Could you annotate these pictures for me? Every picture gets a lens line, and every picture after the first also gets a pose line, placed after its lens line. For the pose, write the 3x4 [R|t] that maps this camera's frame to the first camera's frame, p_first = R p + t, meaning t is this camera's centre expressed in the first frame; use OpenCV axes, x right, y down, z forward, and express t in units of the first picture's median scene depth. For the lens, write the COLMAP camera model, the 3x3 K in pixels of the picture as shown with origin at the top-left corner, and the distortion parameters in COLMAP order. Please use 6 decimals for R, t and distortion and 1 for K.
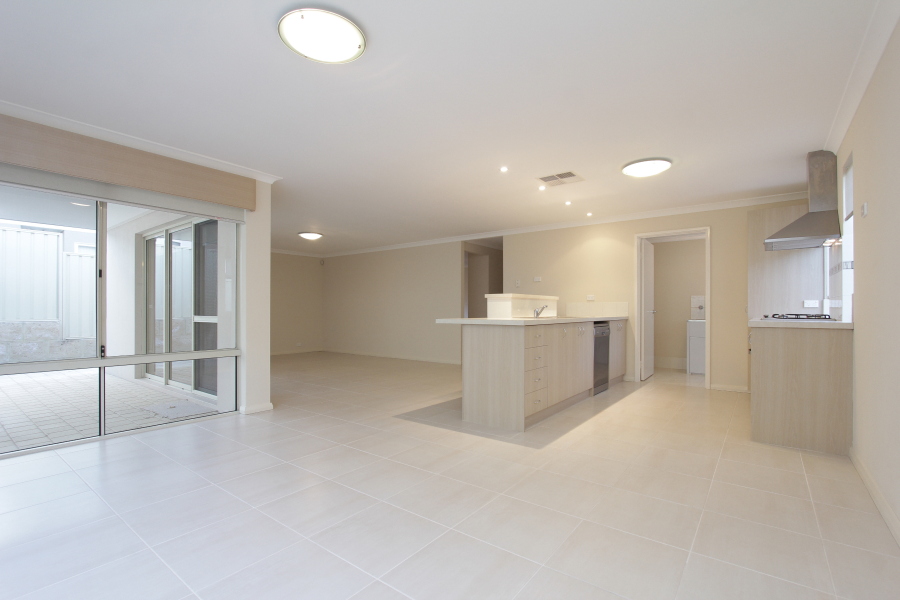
lens RADIAL K [[415.2, 0, 449.6], [0, 415.2, 308.8], [0, 0, 1]] dist [-0.010802, 0.000196]
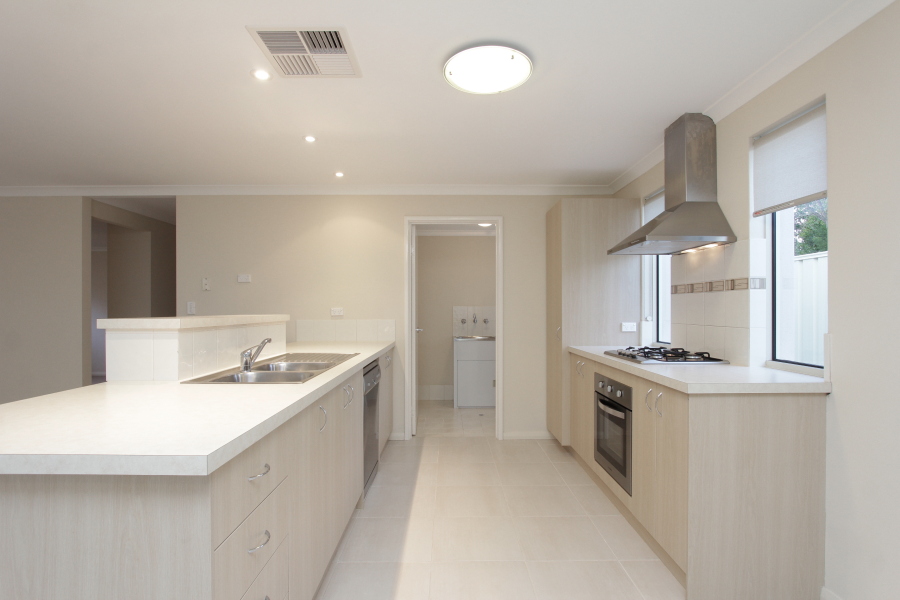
lens RADIAL K [[436.8, 0, 454.6], [0, 436.8, 308.5], [0, 0, 1]] dist [-0.012235, 0.000042]
pose [[0.784679, -0.002226, 0.619898, 0.085915], [0.000914, 0.999997, 0.002435, -0.039897], [-0.619901, -0.001344, 0.784679, 0.449276]]
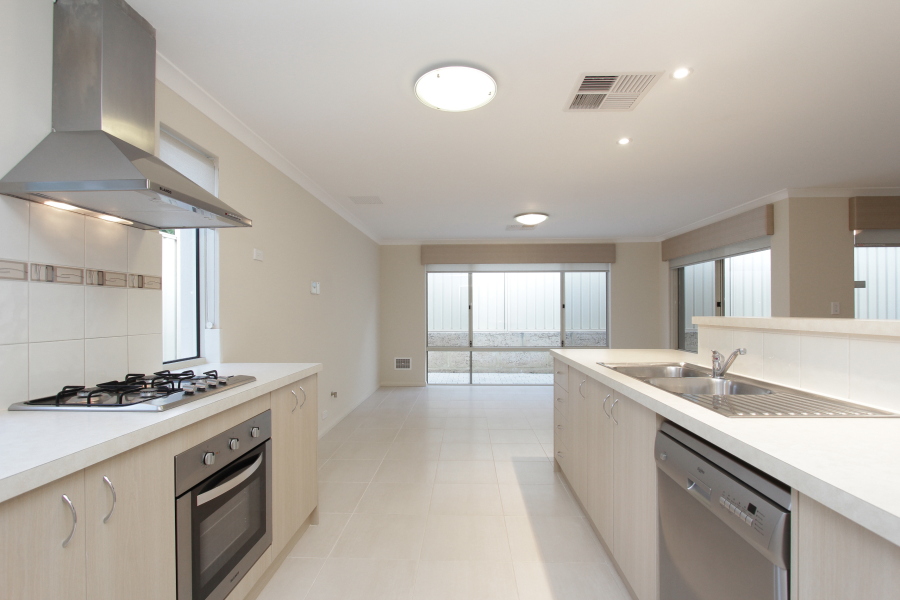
lens RADIAL K [[415.2, 0, 449.6], [0, 415.2, 308.8], [0, 0, 1]] dist [-0.010802, 0.000196]
pose [[-0.812004, -0.001428, -0.583650, 0.584737], [0.003757, 0.999964, -0.007673, -0.037188], [0.583639, -0.008424, -0.811969, 1.051890]]
